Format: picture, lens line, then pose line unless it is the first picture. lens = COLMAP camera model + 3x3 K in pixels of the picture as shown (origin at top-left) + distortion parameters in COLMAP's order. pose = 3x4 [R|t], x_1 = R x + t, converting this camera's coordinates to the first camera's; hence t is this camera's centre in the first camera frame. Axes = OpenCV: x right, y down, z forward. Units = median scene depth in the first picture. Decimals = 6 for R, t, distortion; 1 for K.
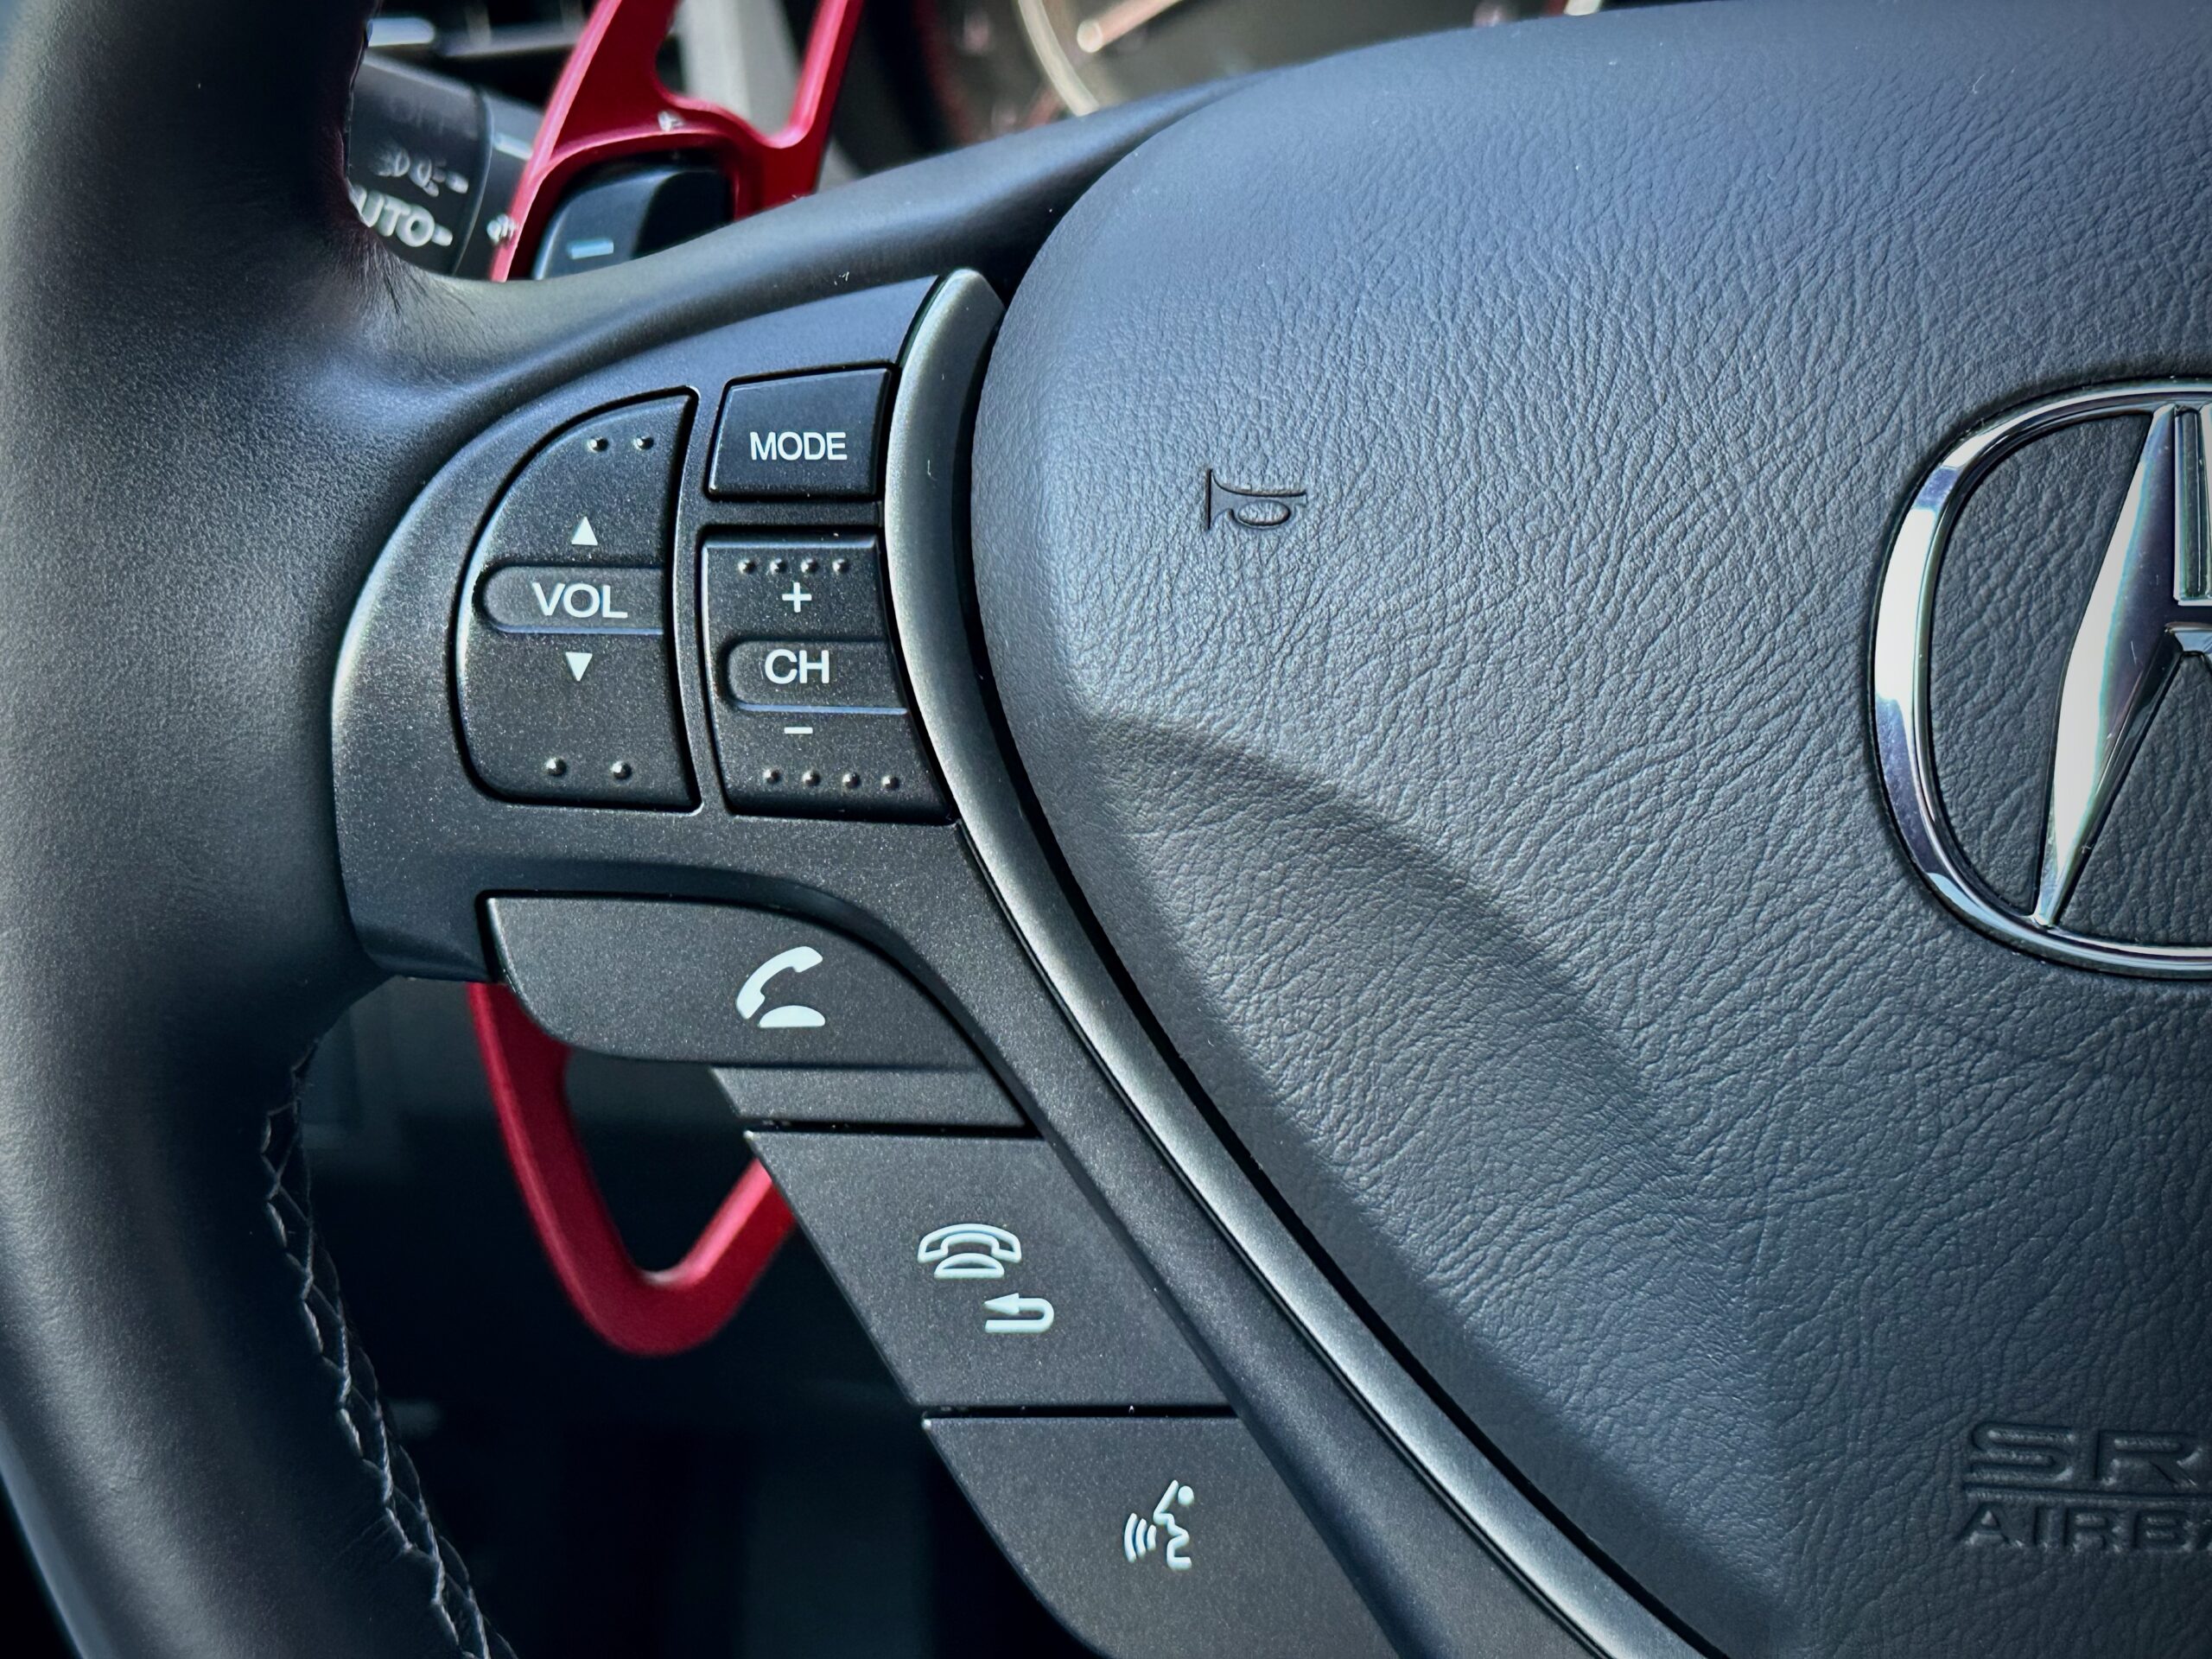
lens RADIAL K [[2941.7, 0, 1108.9], [0, 2941.7, 823.7], [0, 0, 1]] dist [0.111010, 0.000000]
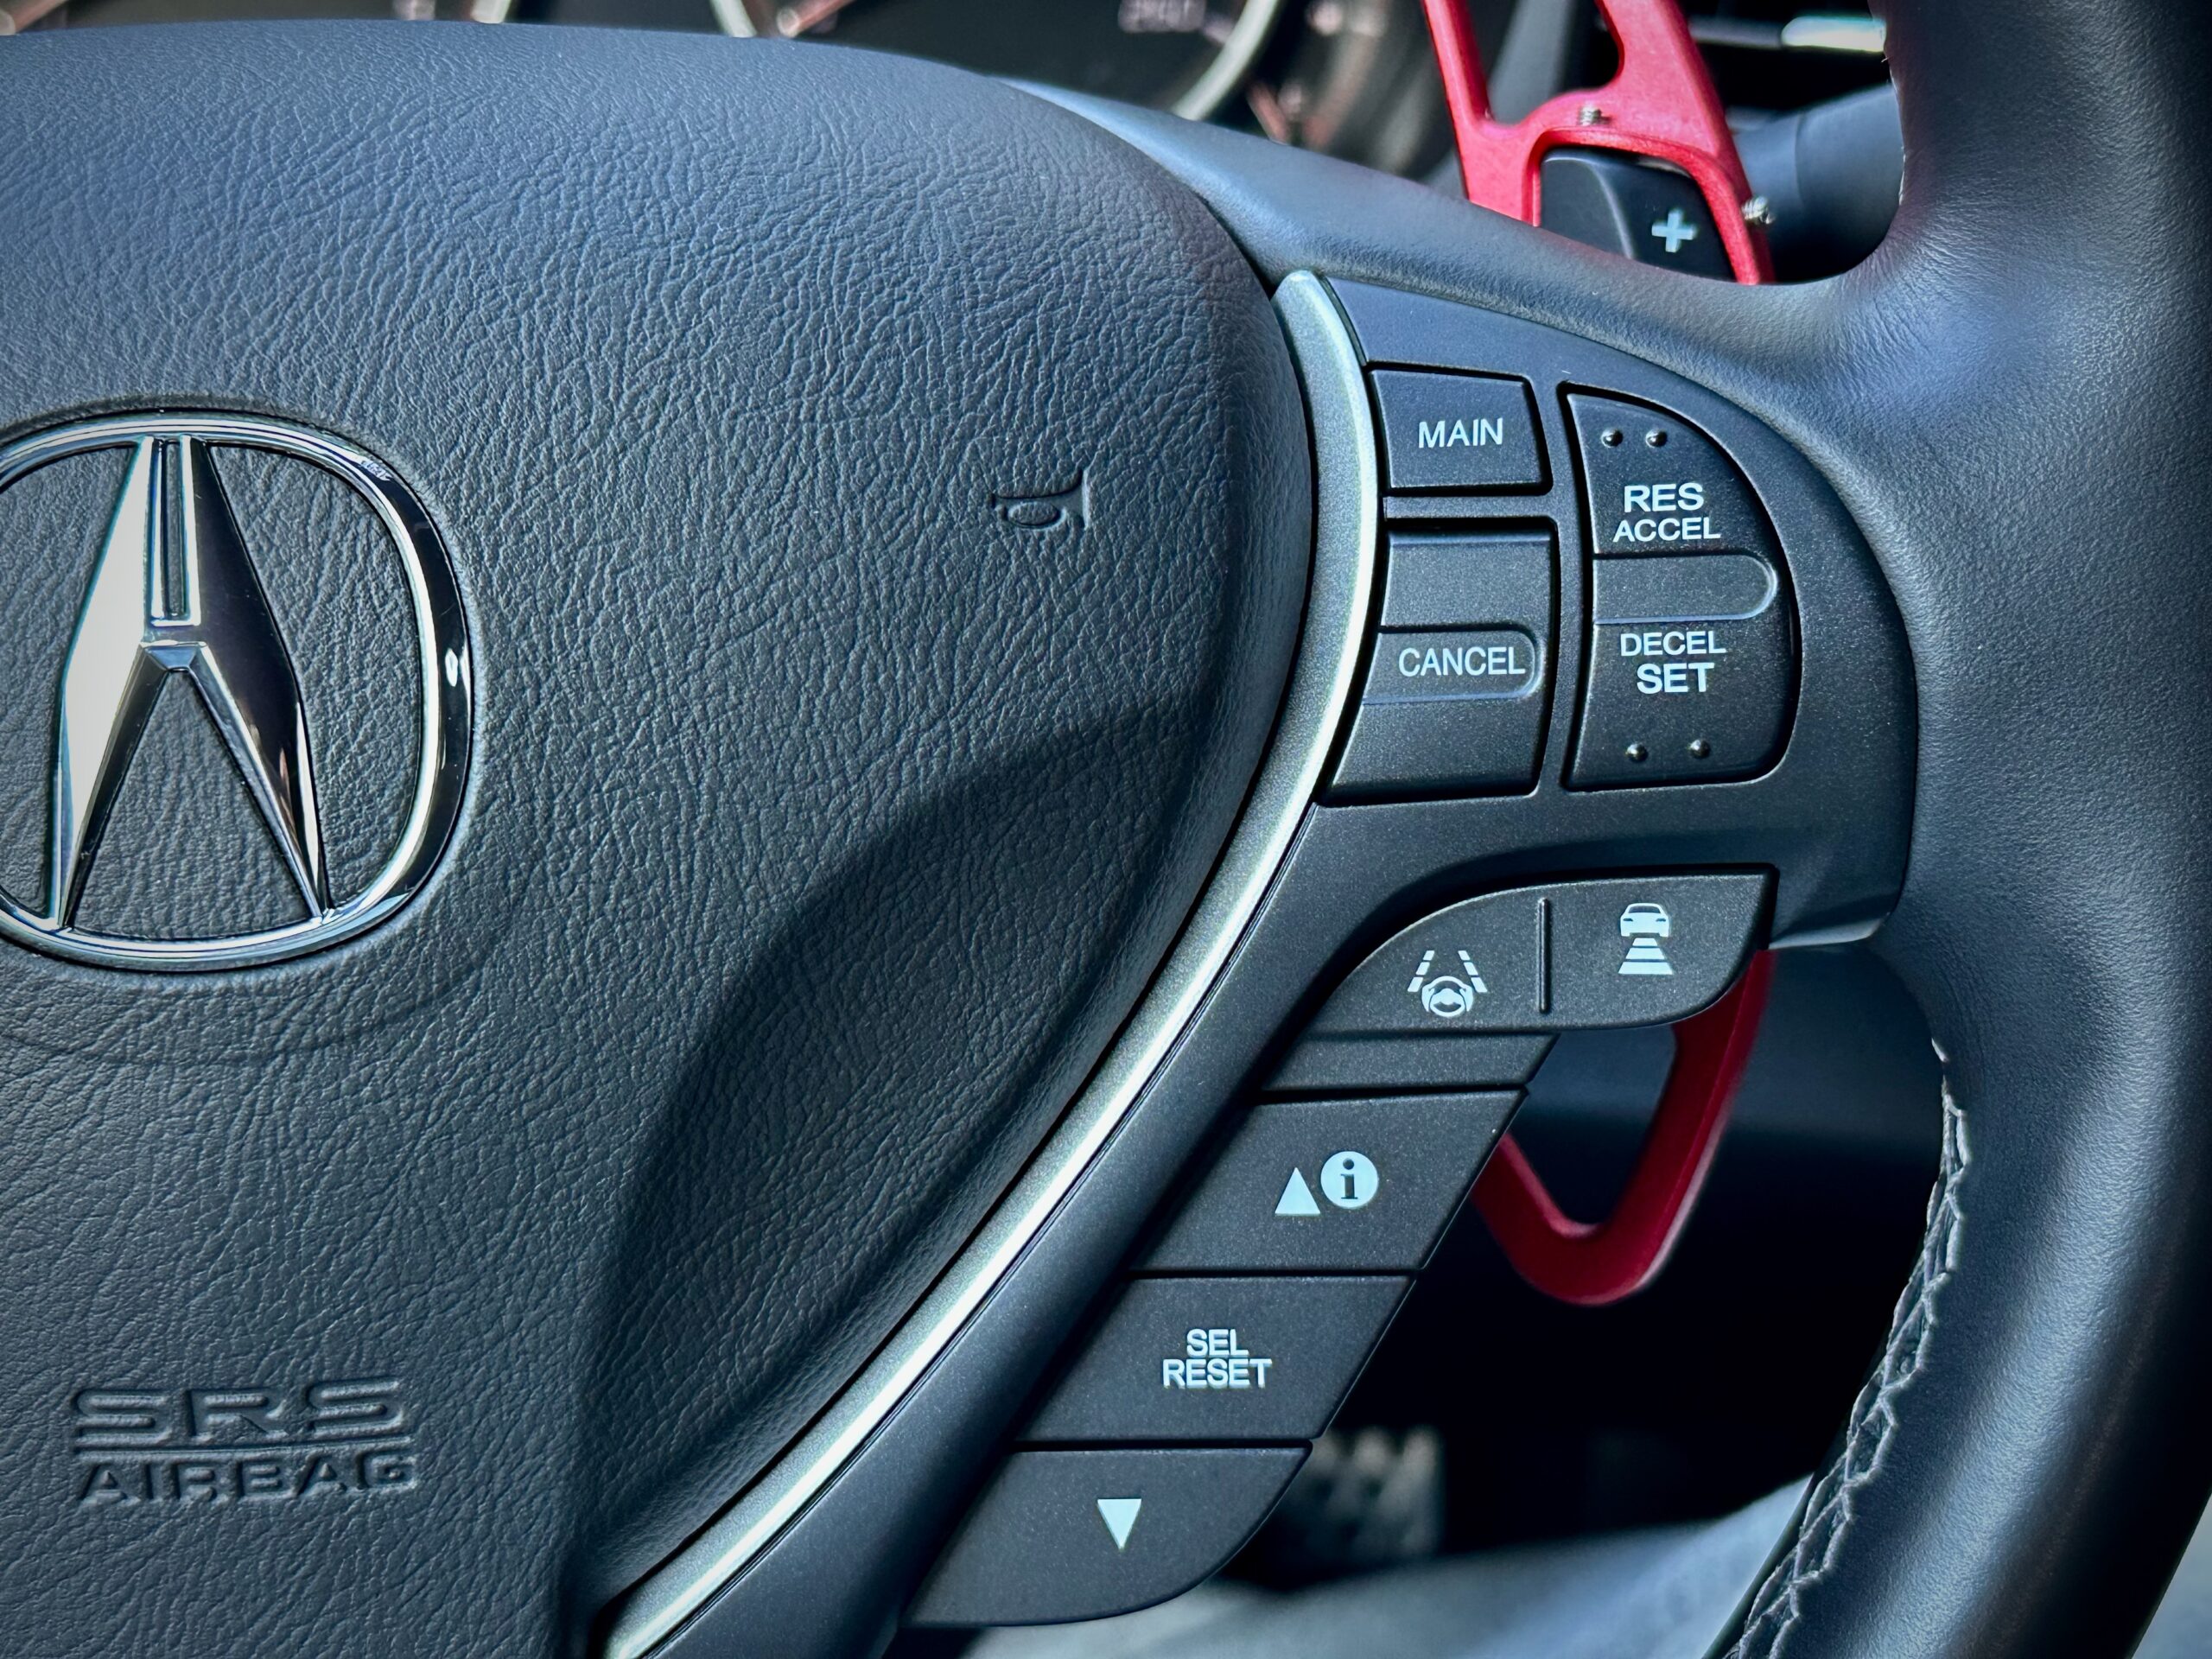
lens RADIAL K [[2941.7, 0, 1102.1], [0, 2941.7, 828.0], [0, 0, 1]] dist [0.111010, 0.000000]
pose [[0.998984, -0.038688, 0.023133, 0.662334], [0.038134, 0.998986, 0.023929, -0.012791], [-0.024036, -0.023023, 0.999446, -0.078007]]
